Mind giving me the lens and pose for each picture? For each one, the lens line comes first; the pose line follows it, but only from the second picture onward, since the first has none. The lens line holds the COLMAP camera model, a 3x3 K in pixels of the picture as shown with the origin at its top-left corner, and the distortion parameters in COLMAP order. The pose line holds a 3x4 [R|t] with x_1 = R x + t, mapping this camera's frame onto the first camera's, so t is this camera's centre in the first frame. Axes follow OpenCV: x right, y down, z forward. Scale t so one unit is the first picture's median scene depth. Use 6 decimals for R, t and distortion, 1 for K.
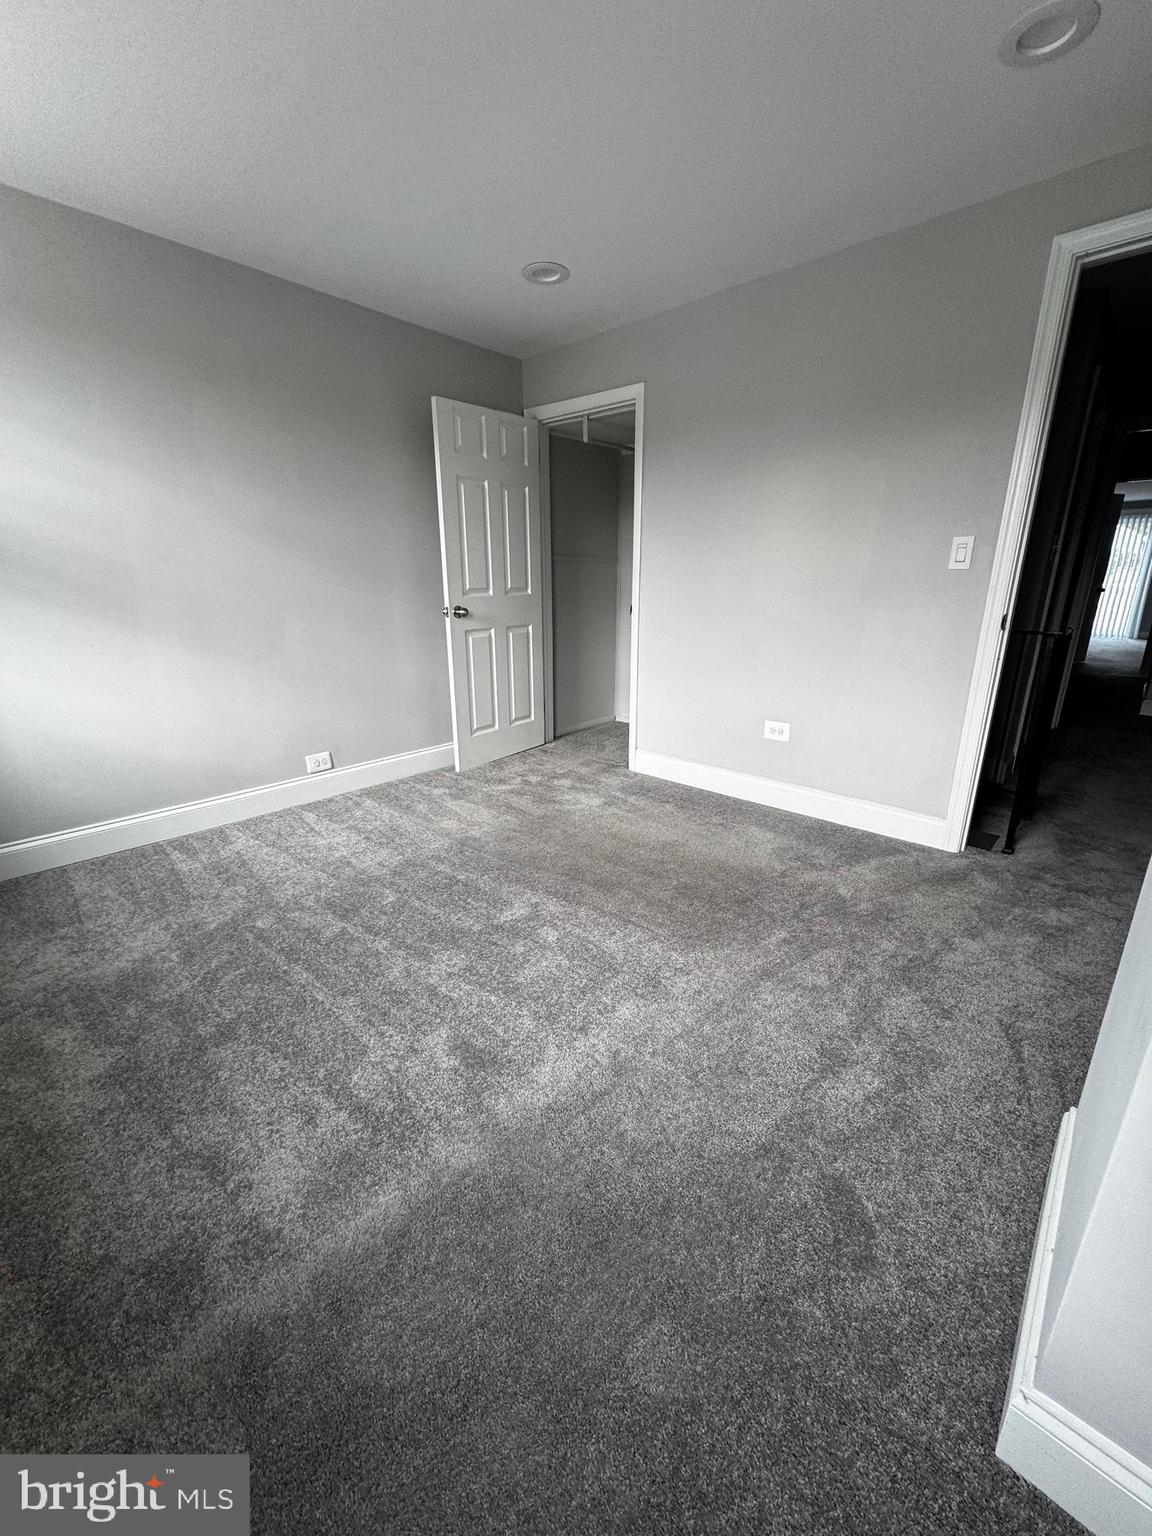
lens RADIAL K [[613.4, 0, 576.8], [0, 613.4, 764.7], [0, 0, 1]] dist [-0.002786, 0.000361]
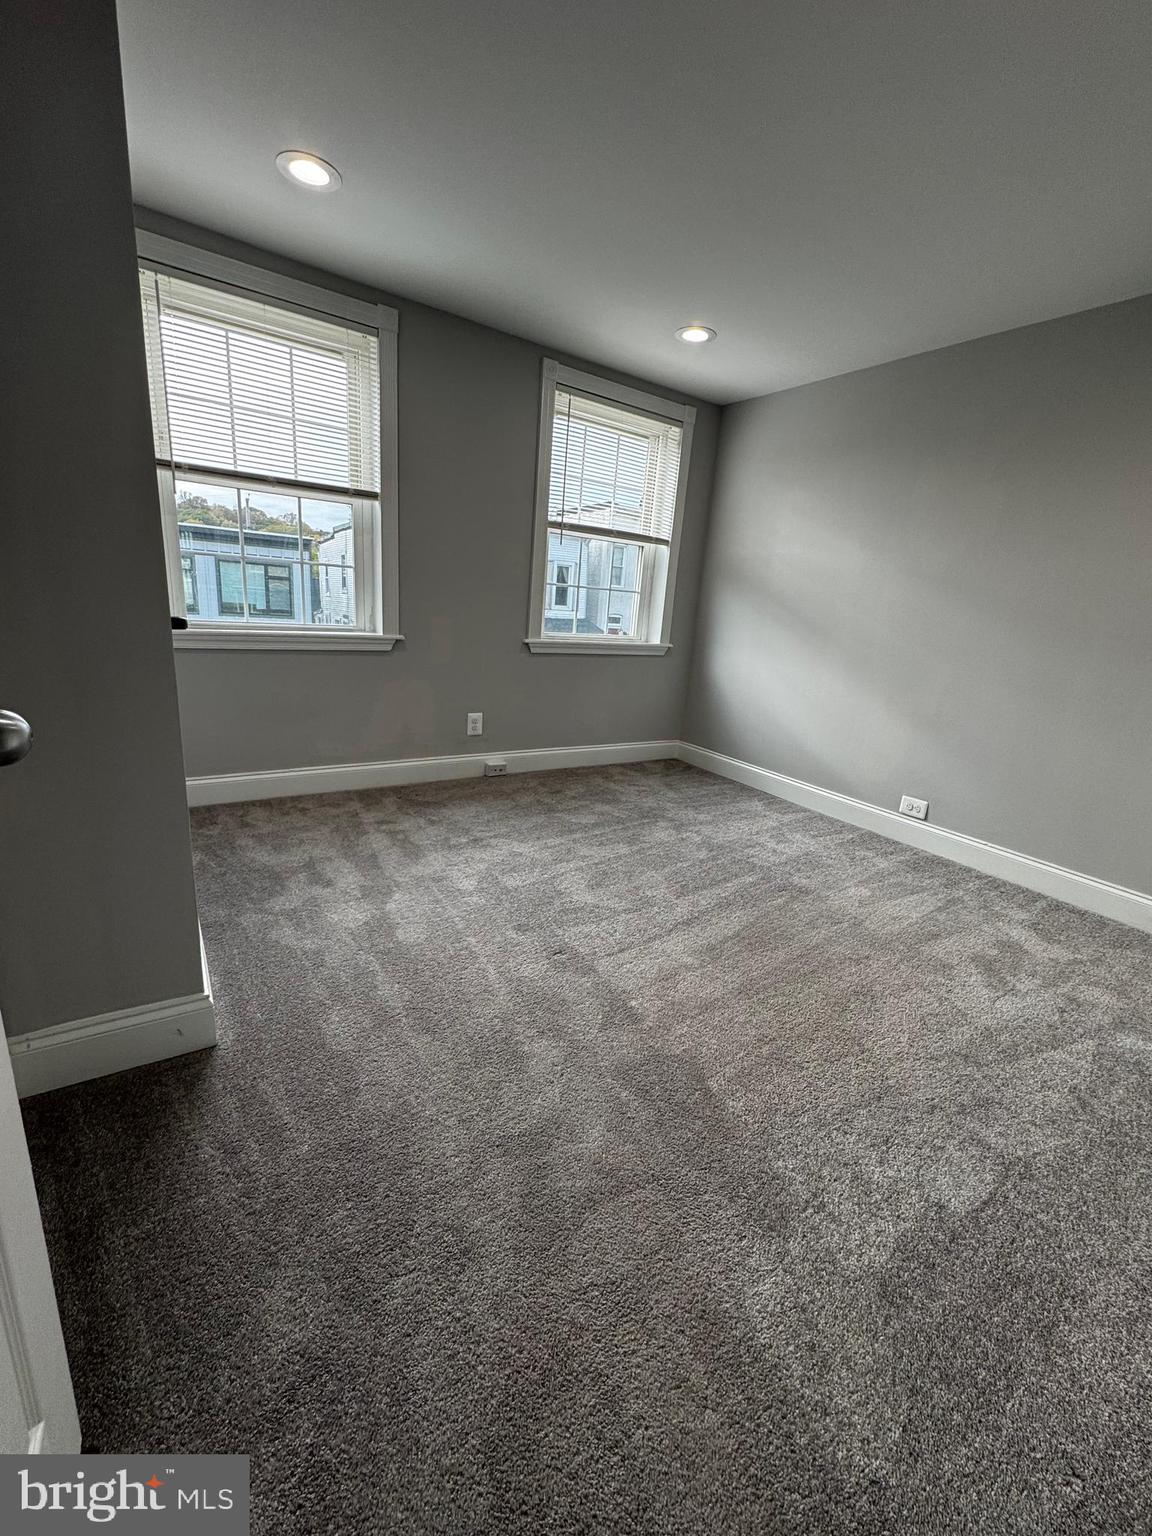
lens RADIAL K [[613.4, 0, 577.9], [0, 613.4, 770.5], [0, 0, 1]] dist [-0.002786, 0.000361]
pose [[-0.216472, 0.249995, -0.943739, 0.665679], [-0.357188, 0.879359, 0.314871, -0.188323], [0.908602, 0.405253, -0.101061, 0.634259]]
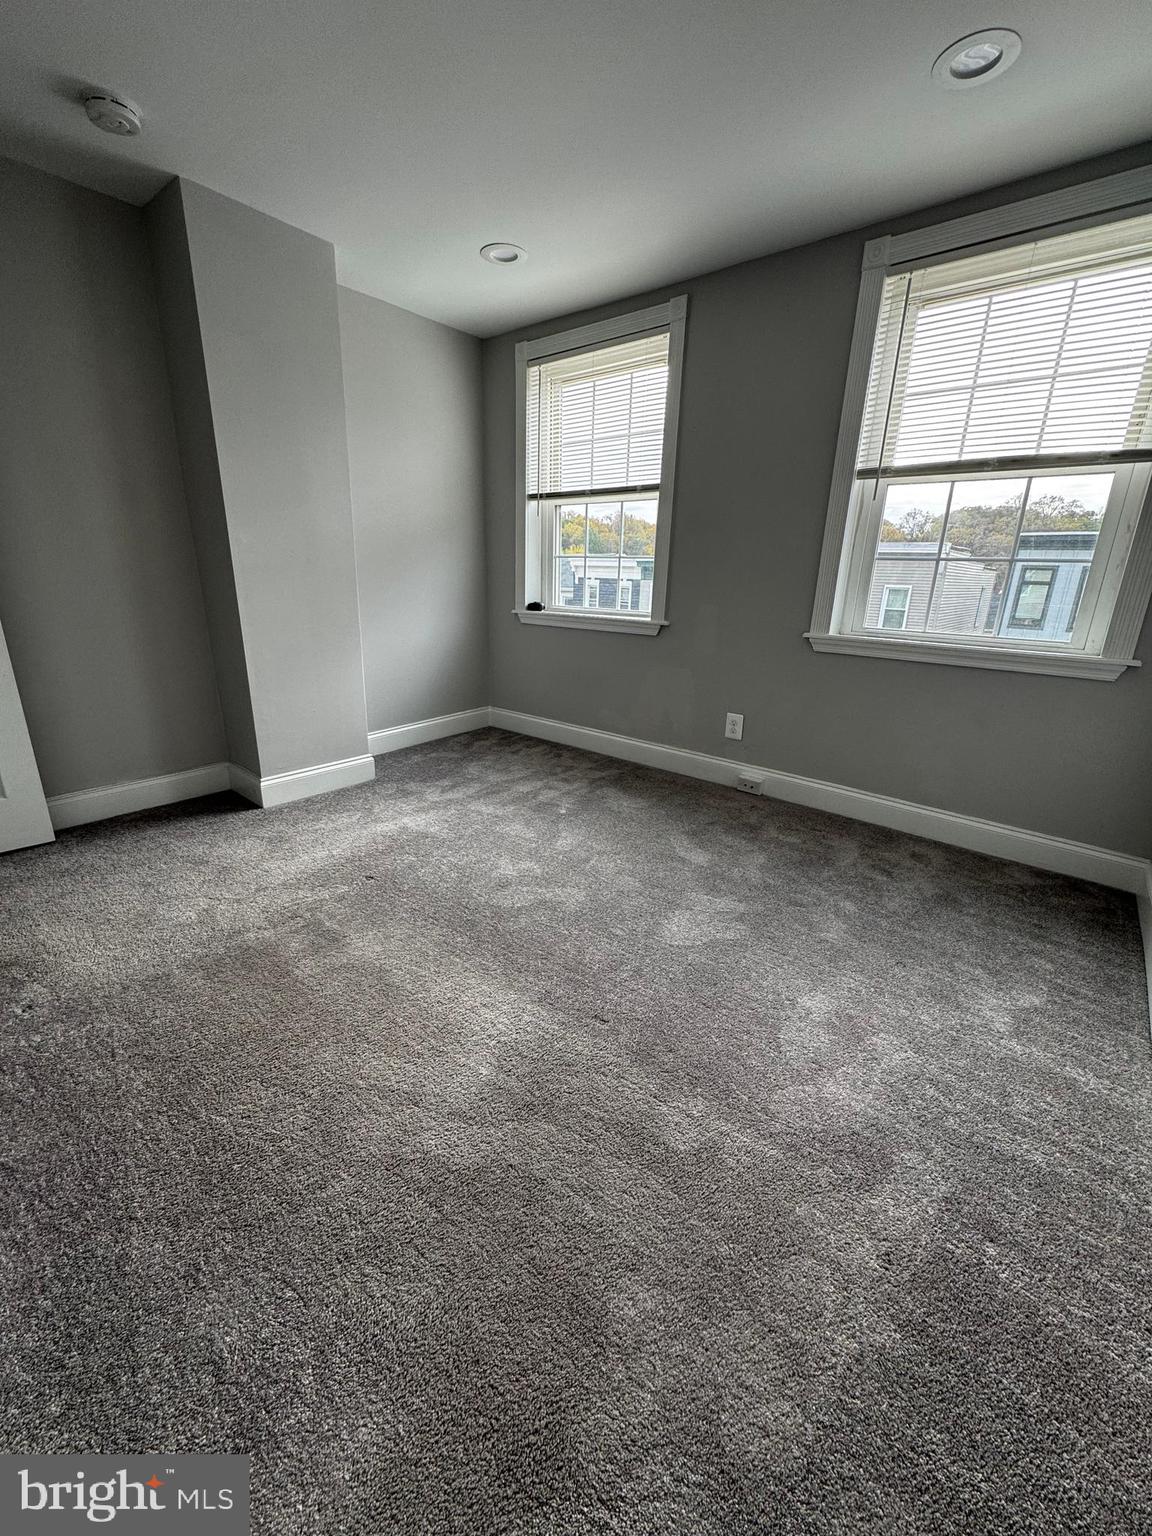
lens RADIAL K [[613.4, 0, 572.4], [0, 613.4, 767.3], [0, 0, 1]] dist [-0.002786, 0.000361]
pose [[-0.997899, -0.001172, -0.064778, -0.088852], [-0.038230, 0.817871, 0.574131, -0.351940], [0.052307, 0.575401, -0.816197, 1.169390]]
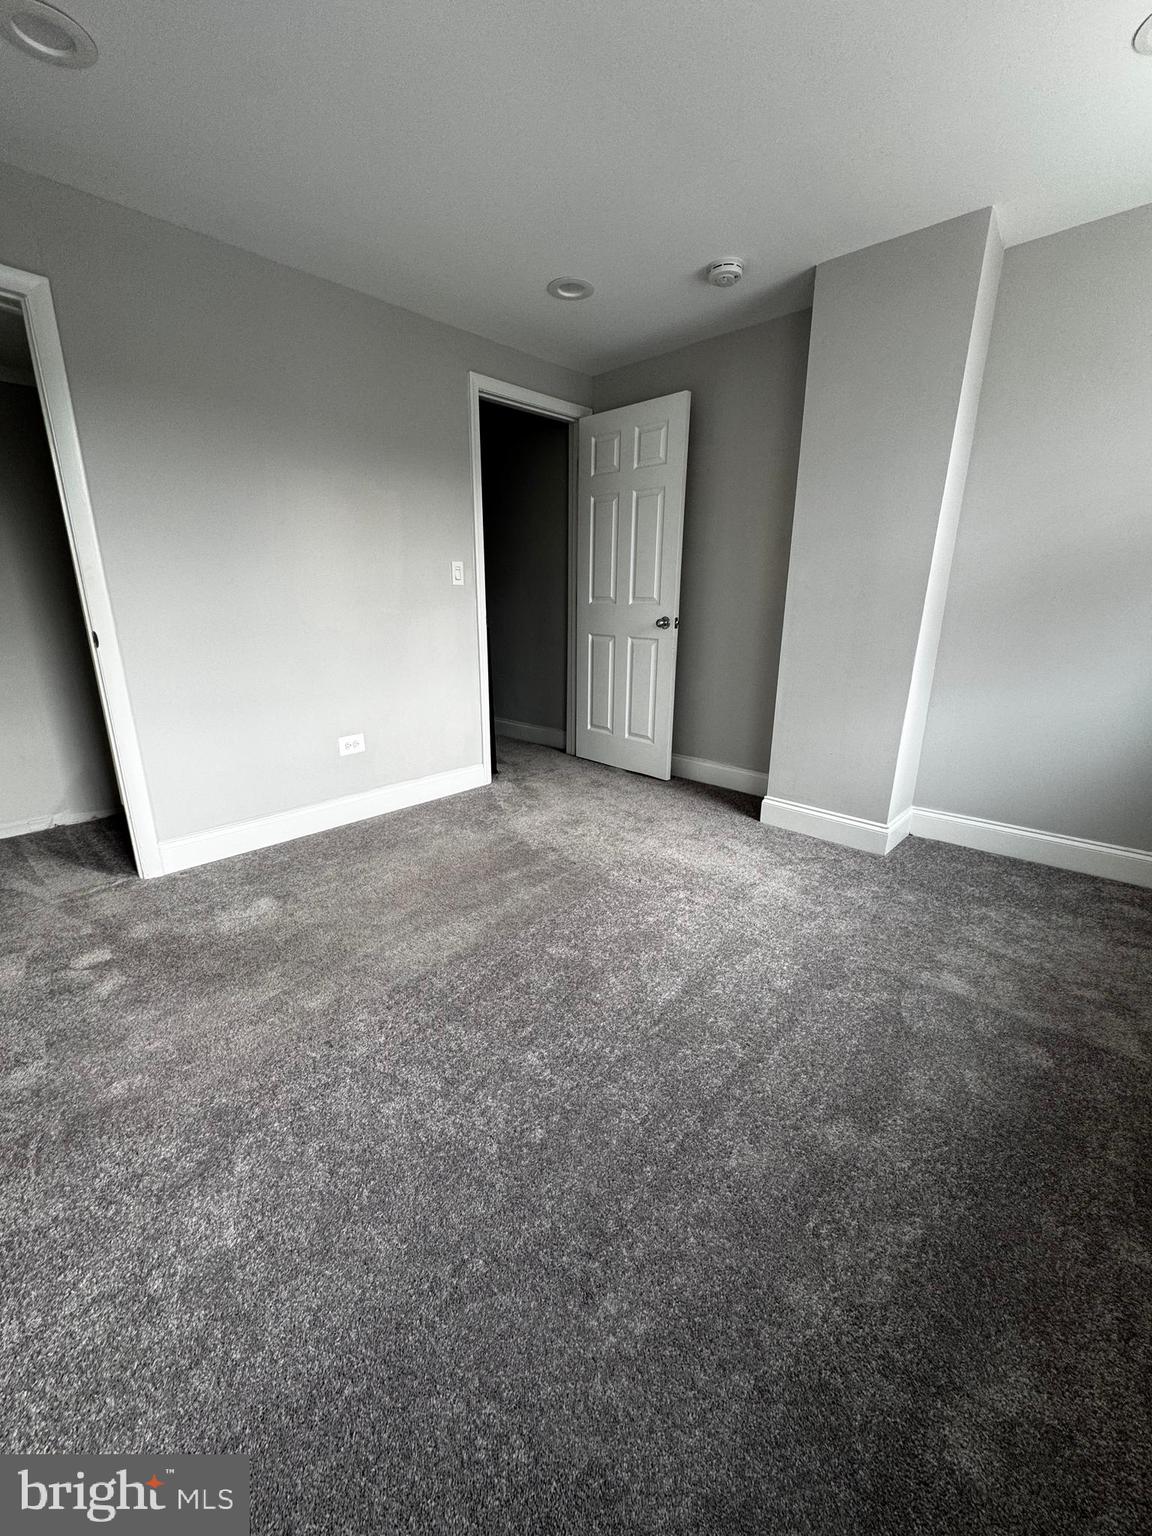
lens RADIAL K [[613.4, 0, 570.8], [0, 613.4, 766.1], [0, 0, 1]] dist [-0.002786, 0.000361]
pose [[0.009126, -0.269686, 0.962905, -0.640365], [0.289366, 0.922458, 0.255615, -0.175559], [-0.957175, 0.276300, 0.086456, 0.592386]]
